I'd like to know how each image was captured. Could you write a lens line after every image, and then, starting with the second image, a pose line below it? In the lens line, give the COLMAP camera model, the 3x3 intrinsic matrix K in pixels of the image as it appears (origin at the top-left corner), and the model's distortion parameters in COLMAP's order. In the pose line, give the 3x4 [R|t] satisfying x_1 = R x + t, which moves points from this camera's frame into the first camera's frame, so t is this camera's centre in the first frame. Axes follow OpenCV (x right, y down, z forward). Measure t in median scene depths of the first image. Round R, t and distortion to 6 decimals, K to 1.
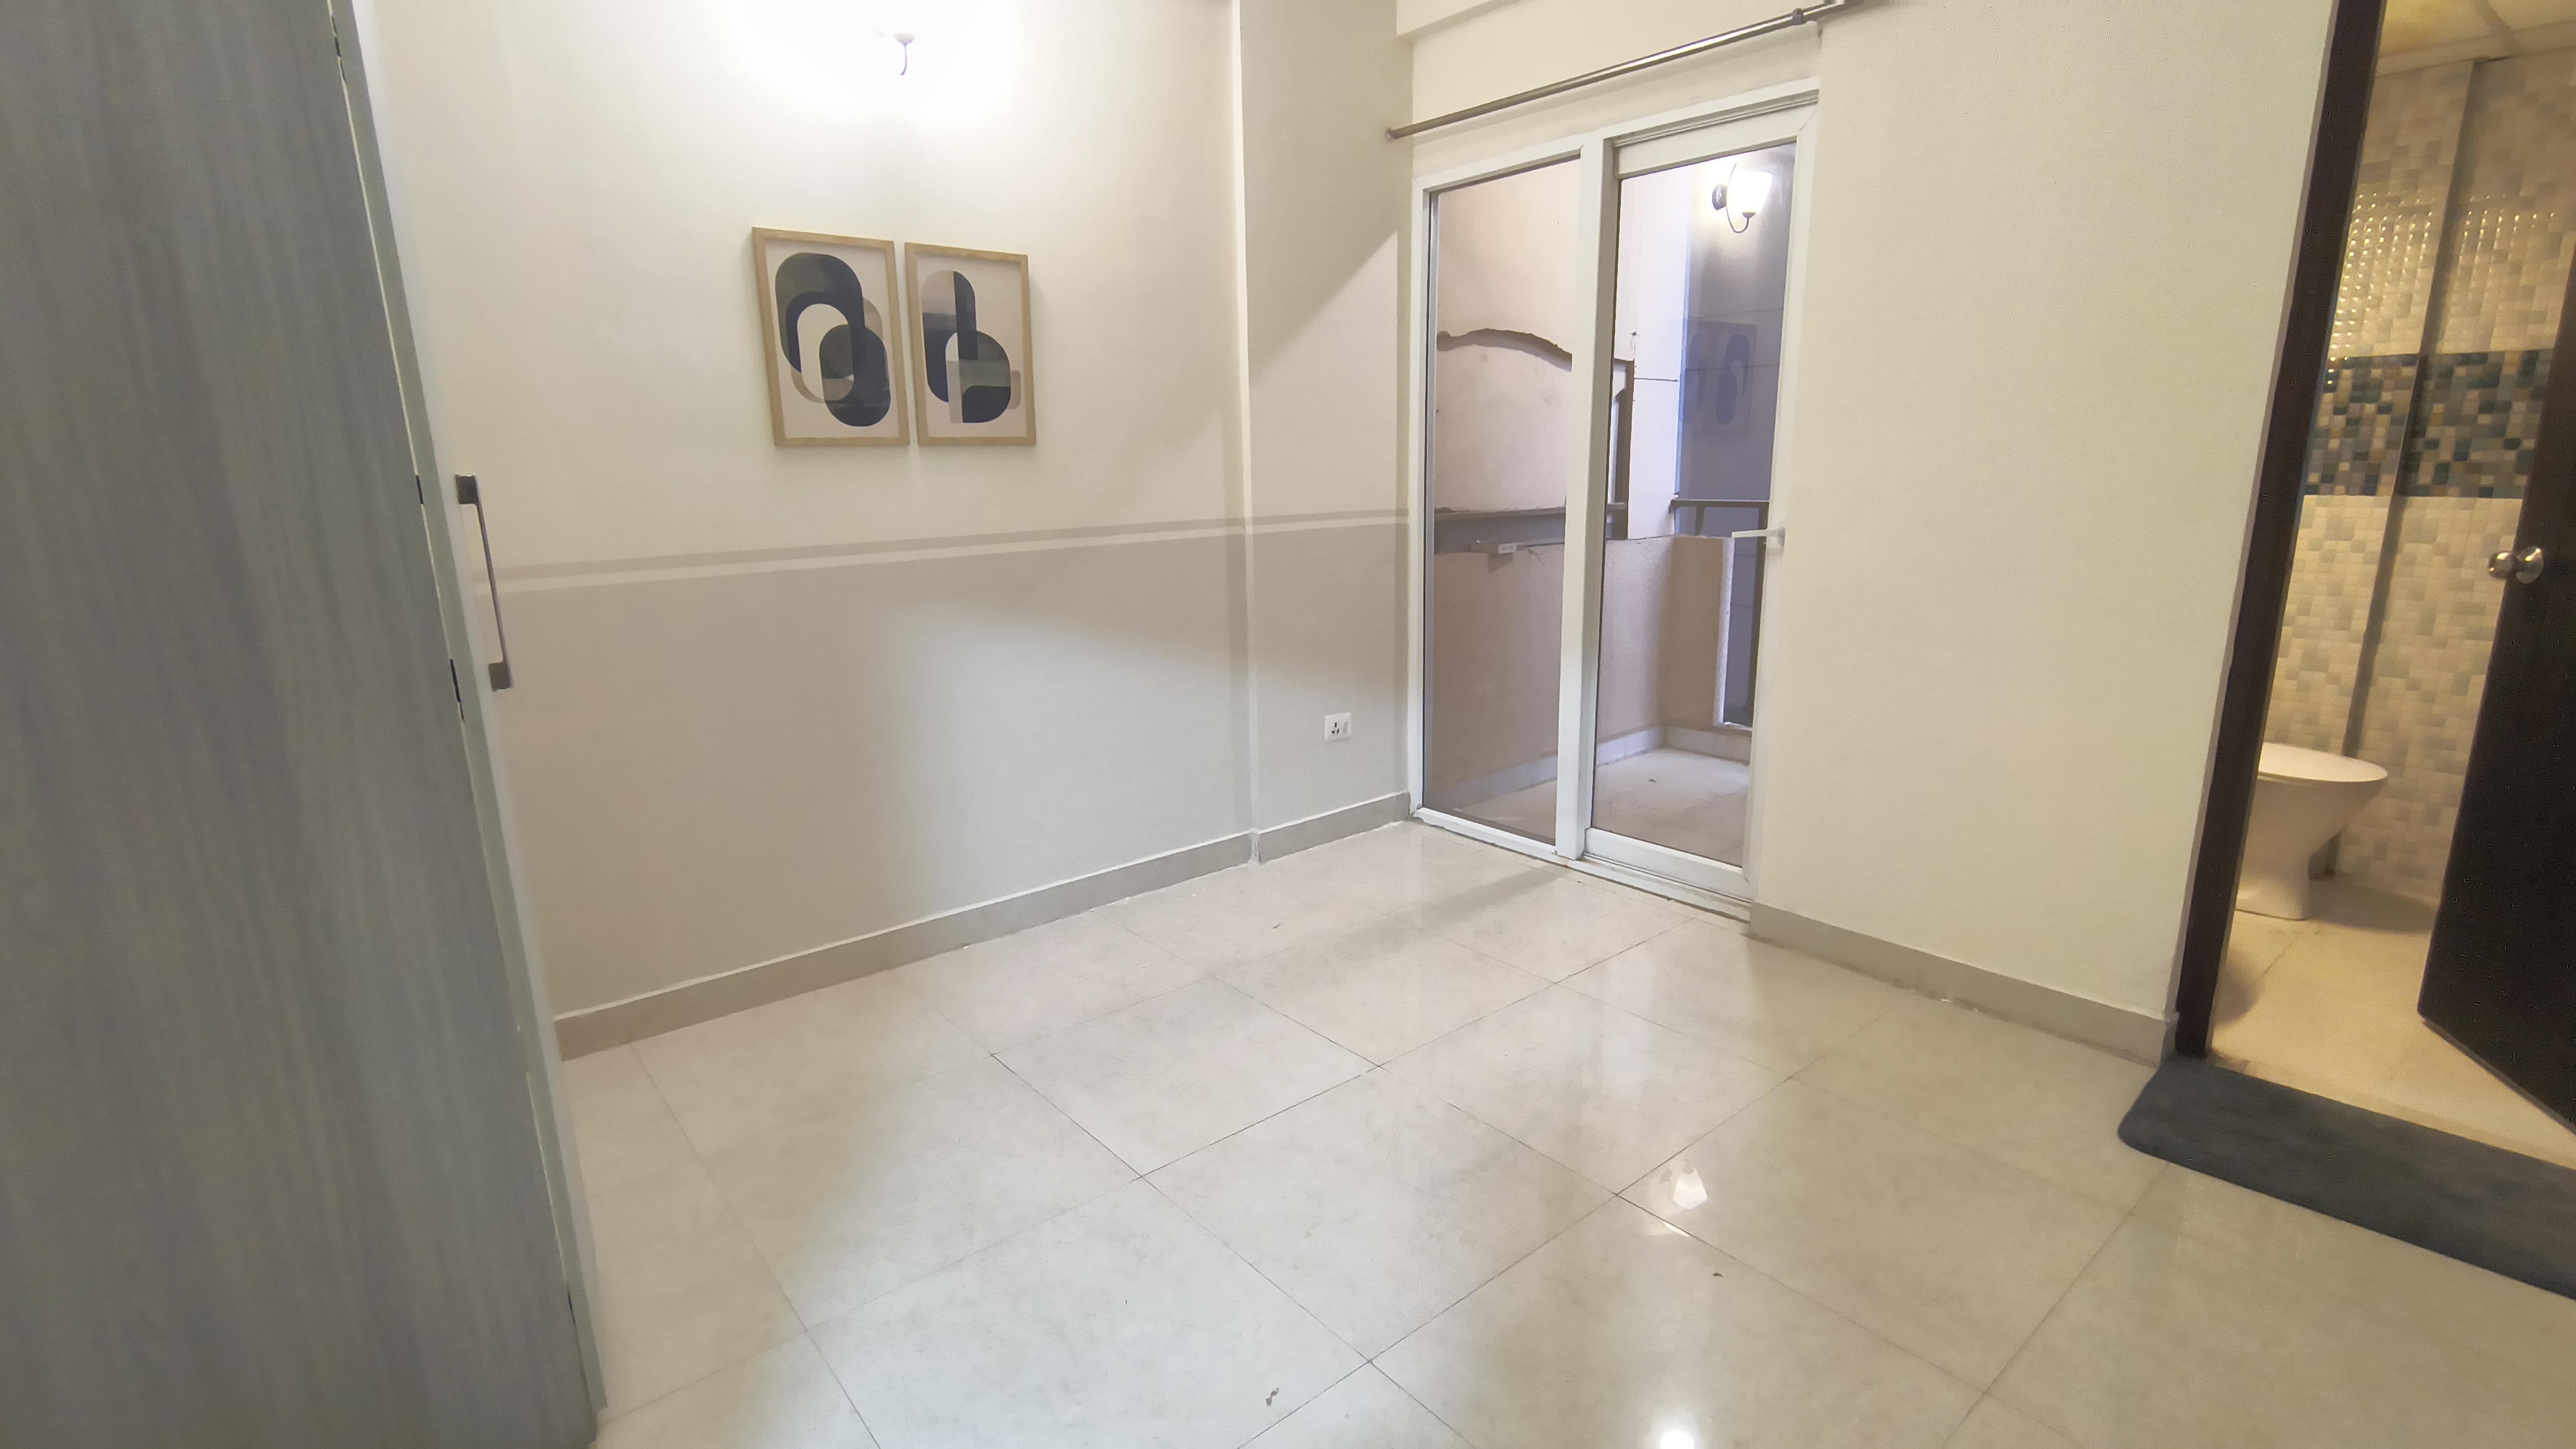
lens RADIAL K [[1187.8, 0, 1283.3], [0, 1187.8, 720.6], [0, 0, 1]] dist [-0.004619, -0.000211]
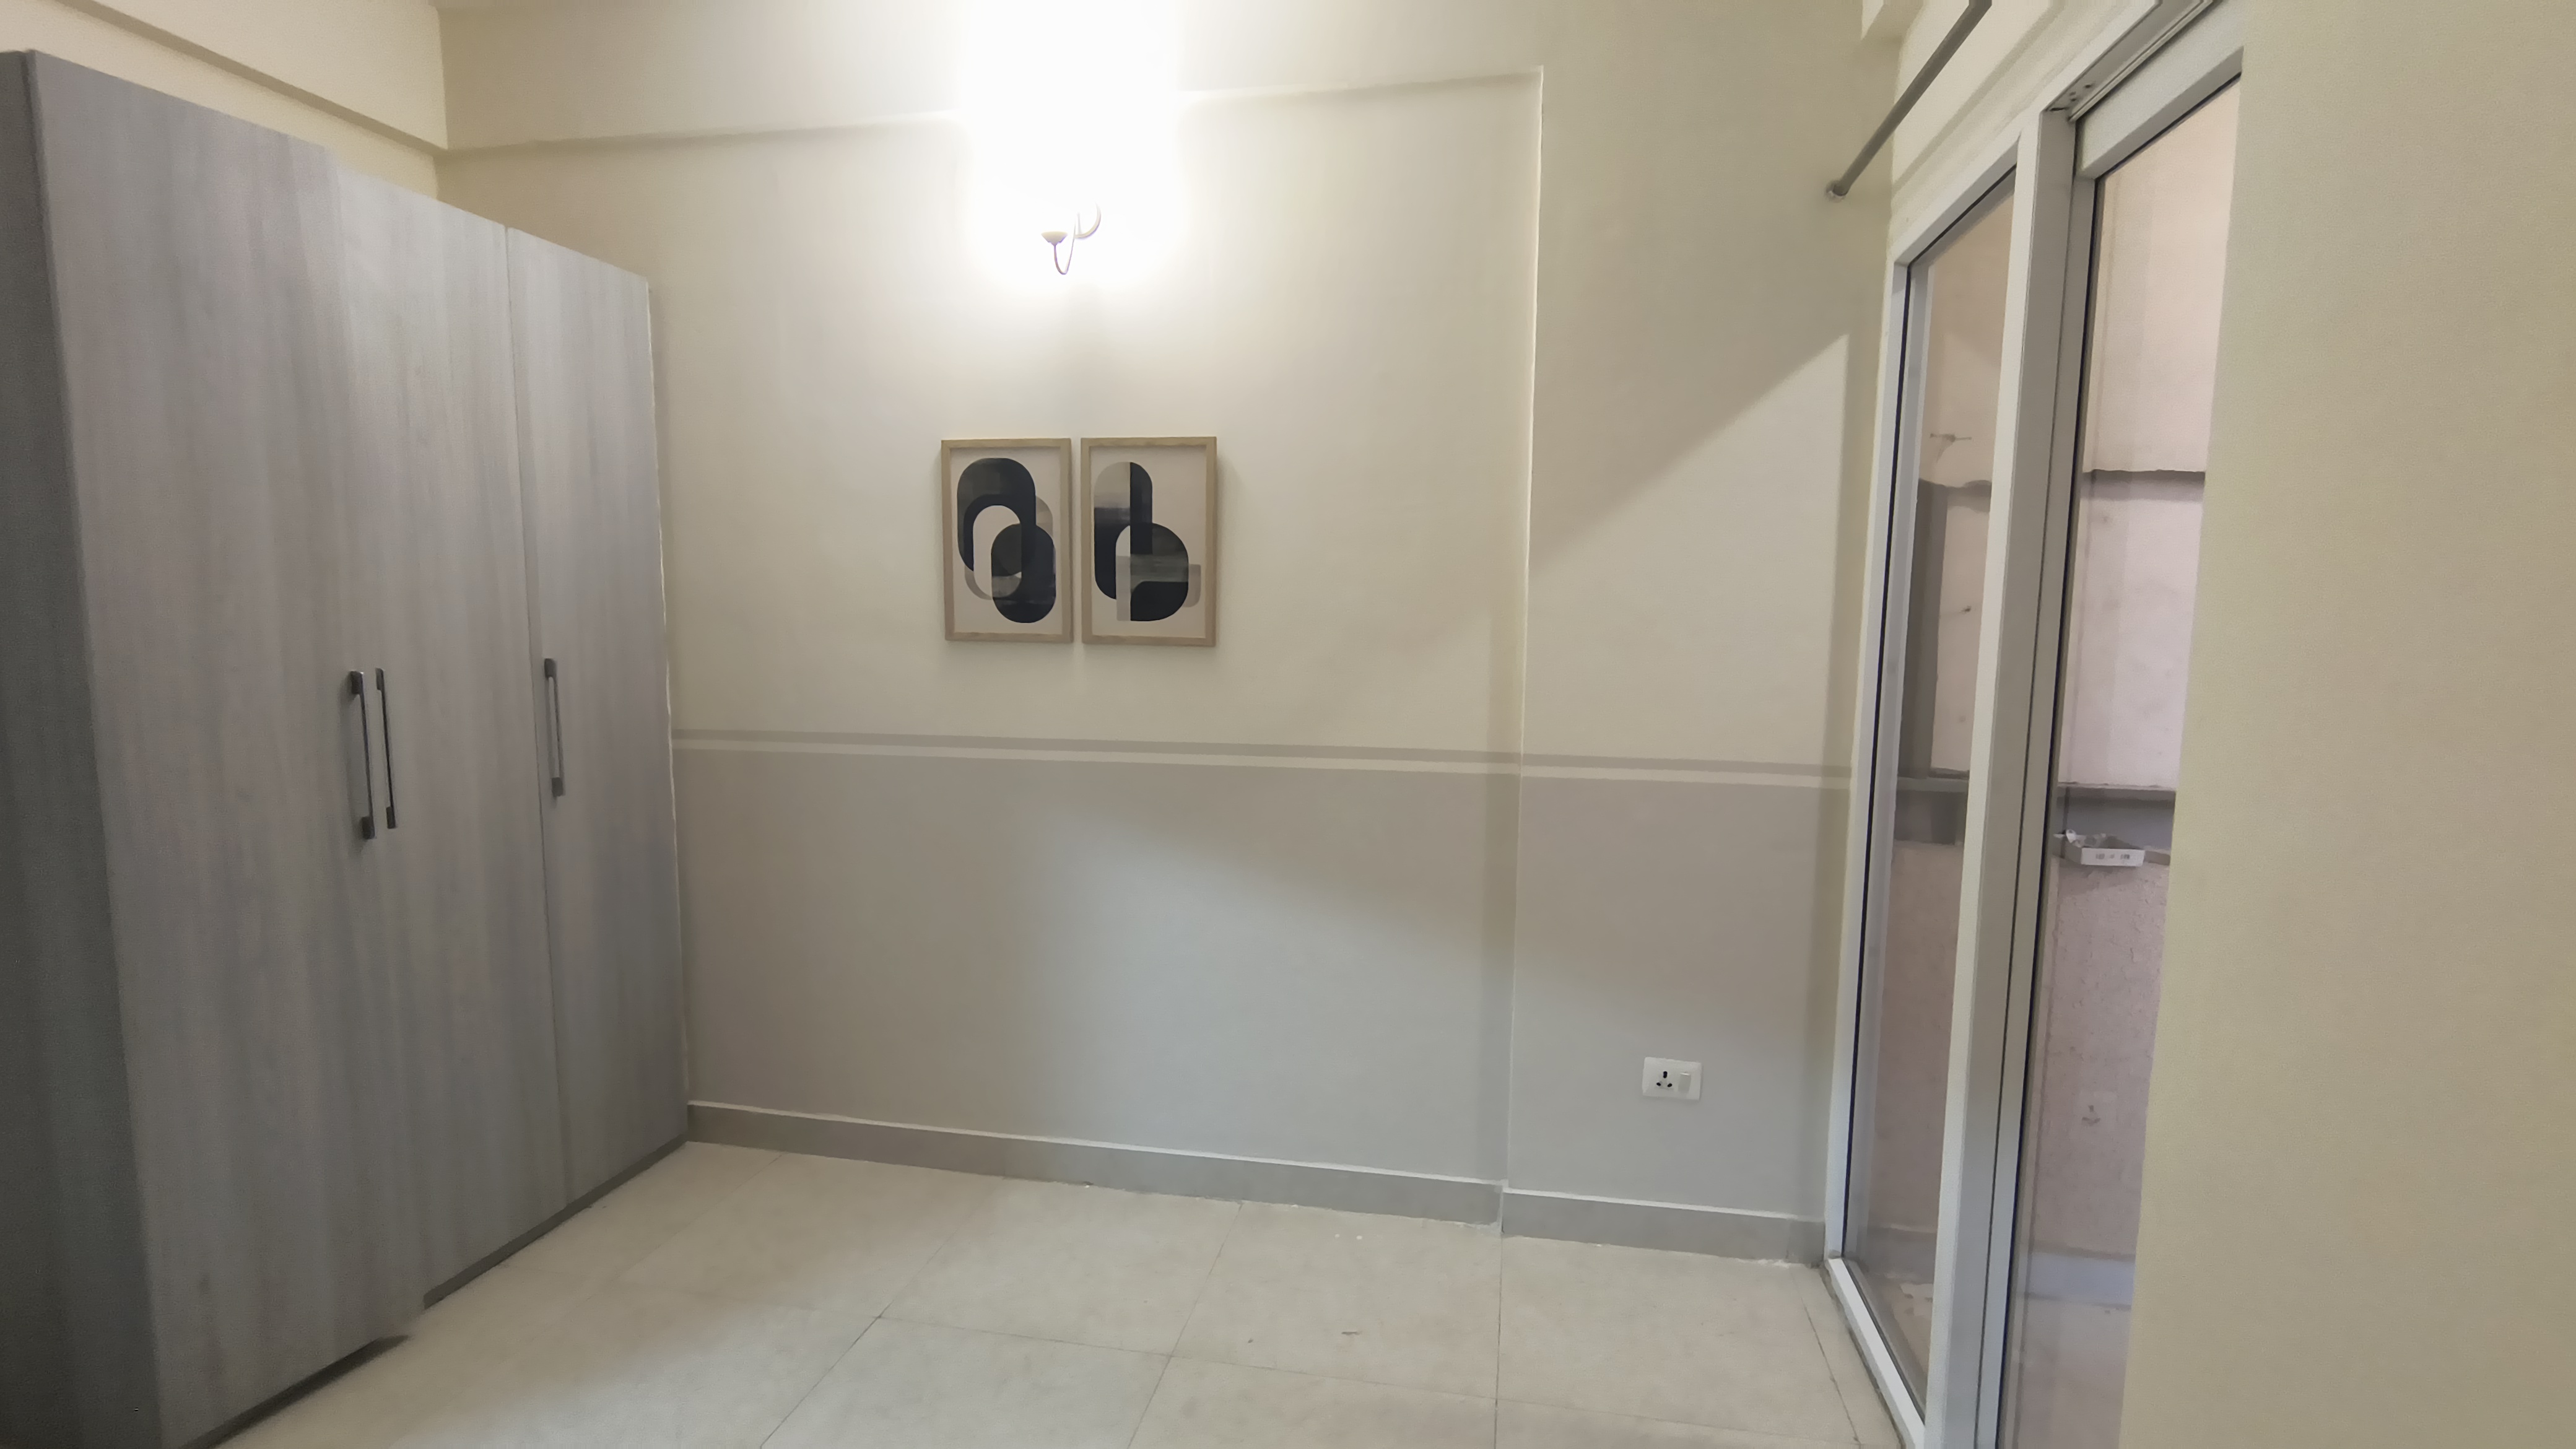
lens RADIAL K [[1187.8, 0, 1295.0], [0, 1187.8, 733.3], [0, 0, 1]] dist [-0.004619, -0.000211]
pose [[0.635651, 0.104339, -0.764893, 0.537321], [-0.193094, 0.980818, -0.026673, -0.169220], [0.747438, 0.164651, 0.643605, 0.528967]]
